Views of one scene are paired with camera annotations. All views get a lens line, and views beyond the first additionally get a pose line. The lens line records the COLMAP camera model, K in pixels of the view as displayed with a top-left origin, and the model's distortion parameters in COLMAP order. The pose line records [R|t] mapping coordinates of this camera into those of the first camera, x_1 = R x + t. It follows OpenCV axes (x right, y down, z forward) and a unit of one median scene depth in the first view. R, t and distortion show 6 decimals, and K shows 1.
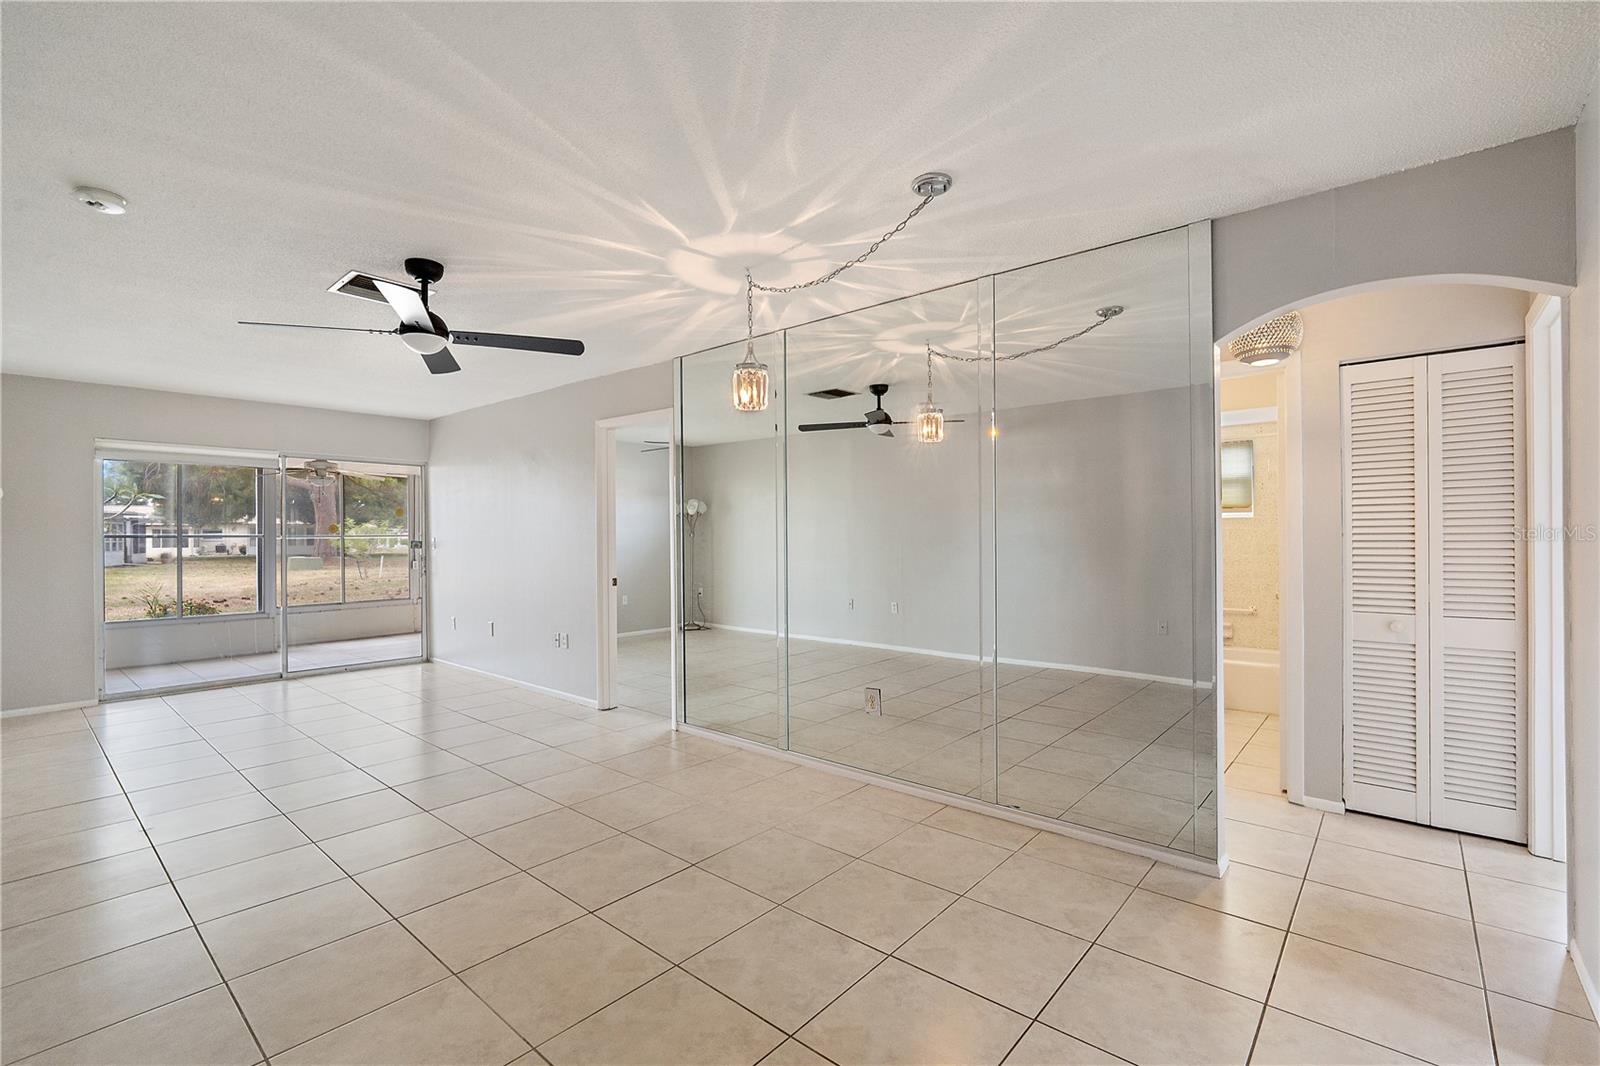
lens RADIAL K [[720.0, 0, 794.8], [0, 720.0, 540.5], [0, 0, 1]] dist [-0.007448, 0.001629]
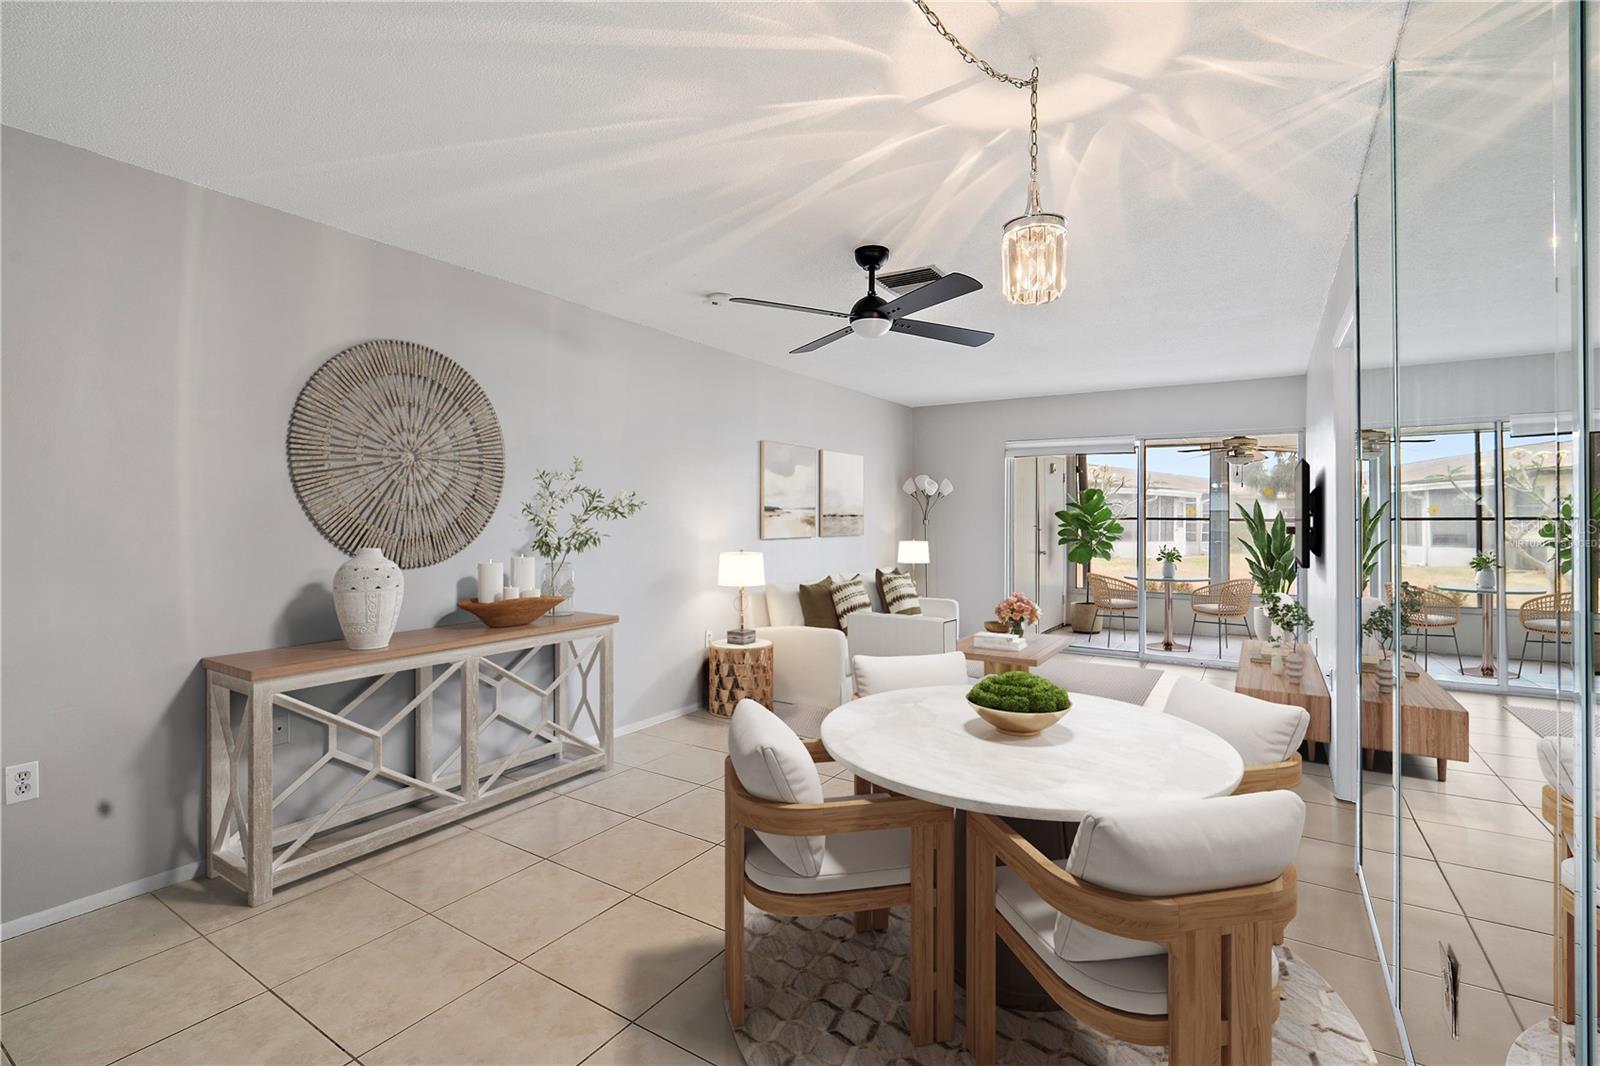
lens RADIAL K [[720.0, 0, 798.4], [0, 720.0, 518.1], [0, 0, 1]] dist [-0.007448, 0.001629]
pose [[0.149722, 0.014648, -0.988620, 0.484198], [-0.007892, 0.999876, 0.013619, -0.015658], [0.988697, 0.005763, 0.149819, 0.733958]]
